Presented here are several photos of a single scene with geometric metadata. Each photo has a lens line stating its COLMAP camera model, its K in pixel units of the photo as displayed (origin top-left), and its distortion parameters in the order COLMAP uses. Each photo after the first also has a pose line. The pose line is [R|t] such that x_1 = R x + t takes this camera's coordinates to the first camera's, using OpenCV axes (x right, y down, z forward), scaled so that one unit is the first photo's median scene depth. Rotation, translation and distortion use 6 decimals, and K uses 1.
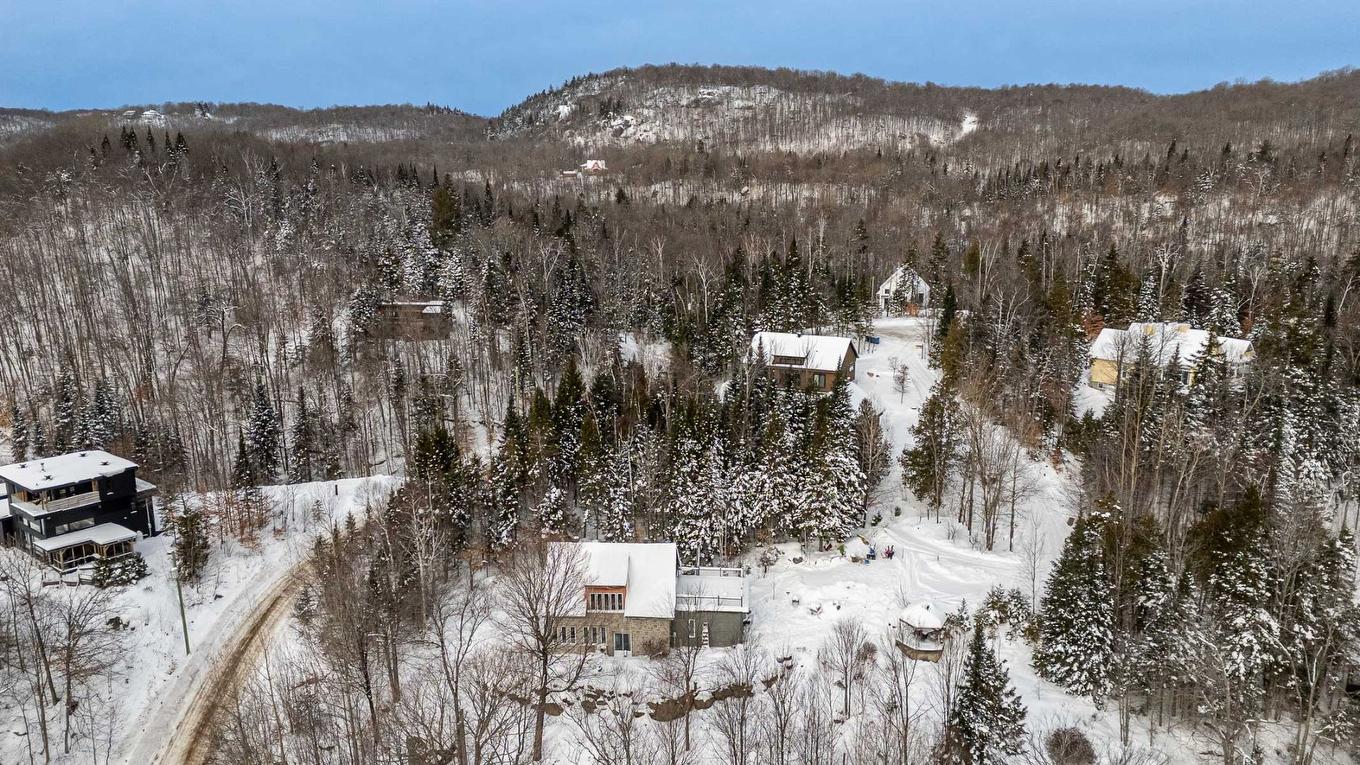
lens RADIAL K [[980.0, 0, 680.0], [0, 980.0, 382.5], [0, 0, 1]] dist [0.121004, -0.146399]
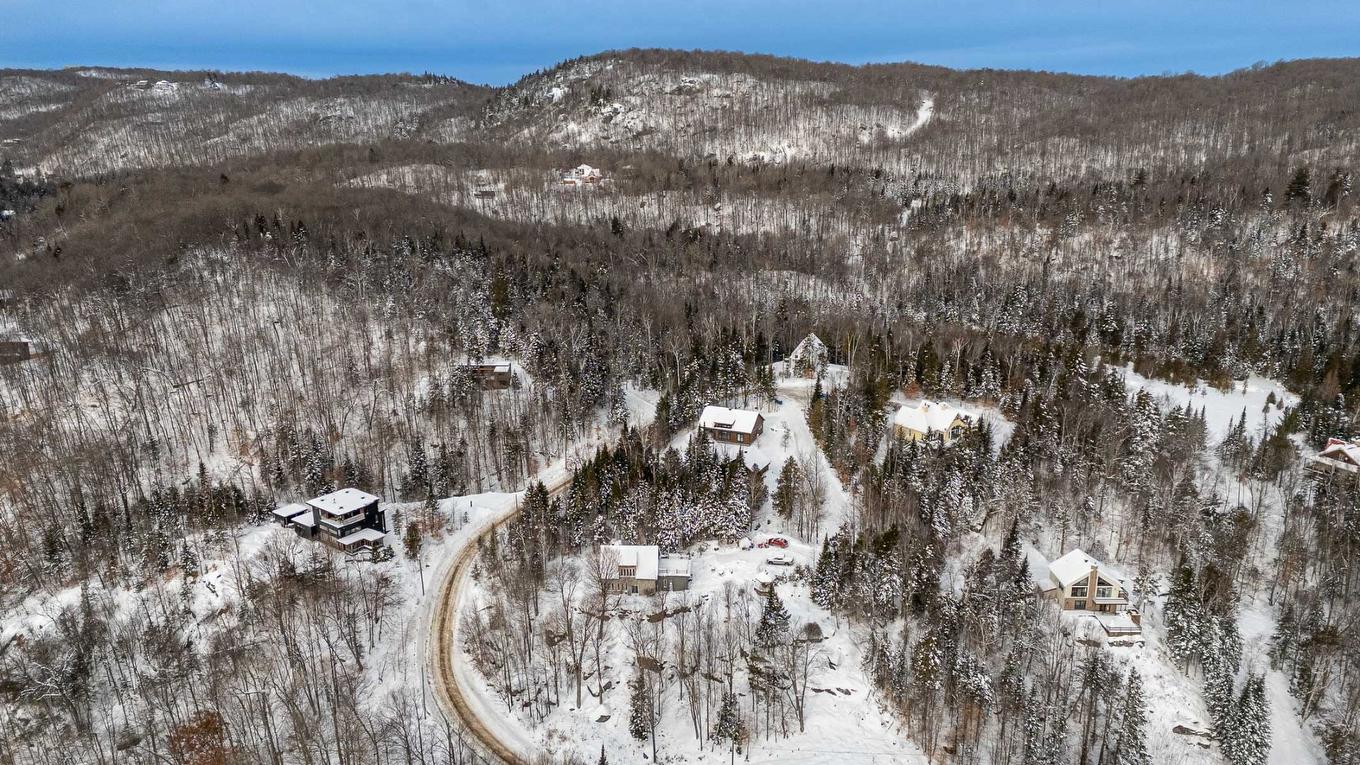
lens RADIAL K [[980.0, 0, 680.0], [0, 980.0, 382.5], [0, 0, 1]] dist [0.121004, -0.146399]
pose [[0.999904, -0.005970, 0.012469, 0.017301], [0.005095, 0.997596, 0.069108, -0.308029], [-0.012852, -0.069037, 0.997531, -1.027664]]
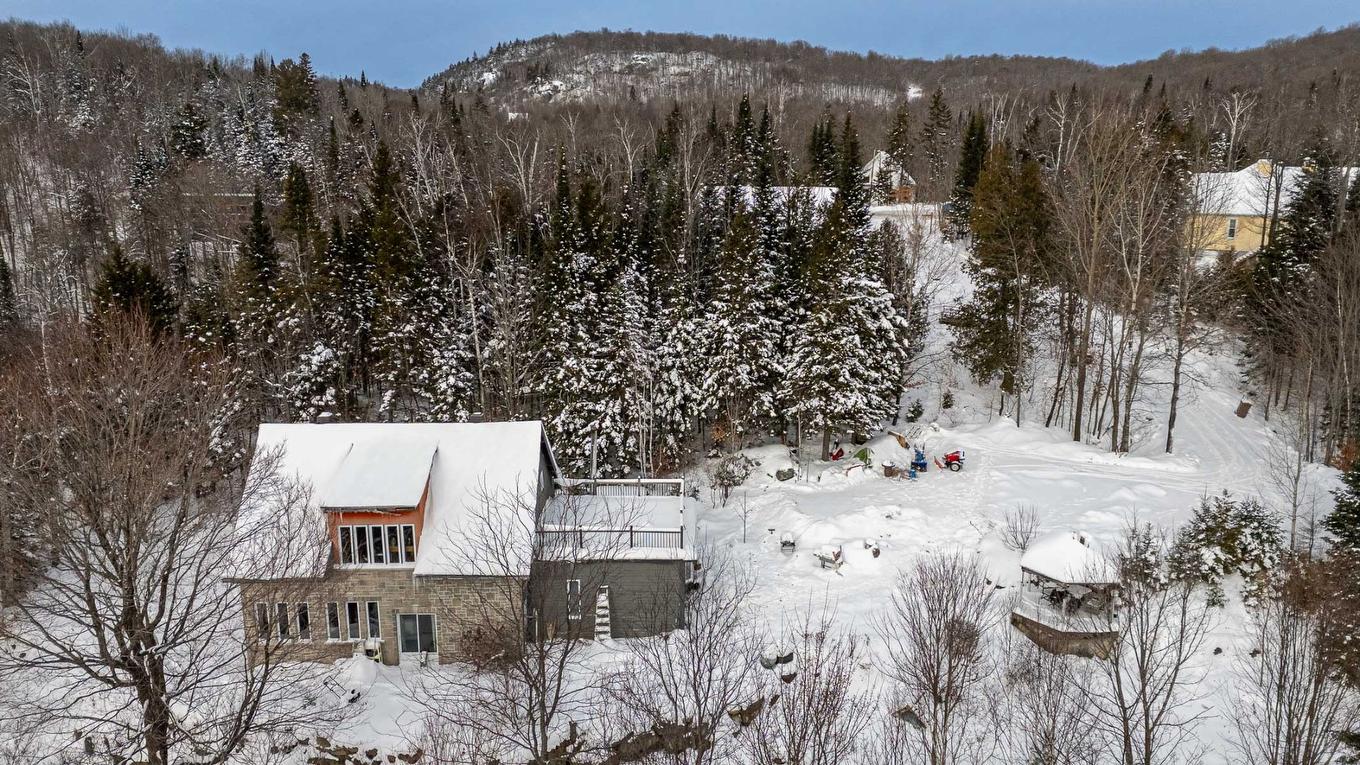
lens RADIAL K [[980.0, 0, 680.0], [0, 980.0, 382.5], [0, 0, 1]] dist [0.121004, -0.146399]
pose [[0.998050, -0.009019, 0.061764, 0.028205], [0.008840, 0.999956, 0.003169, 0.123441], [-0.061790, -0.002616, 0.998086, 0.451901]]
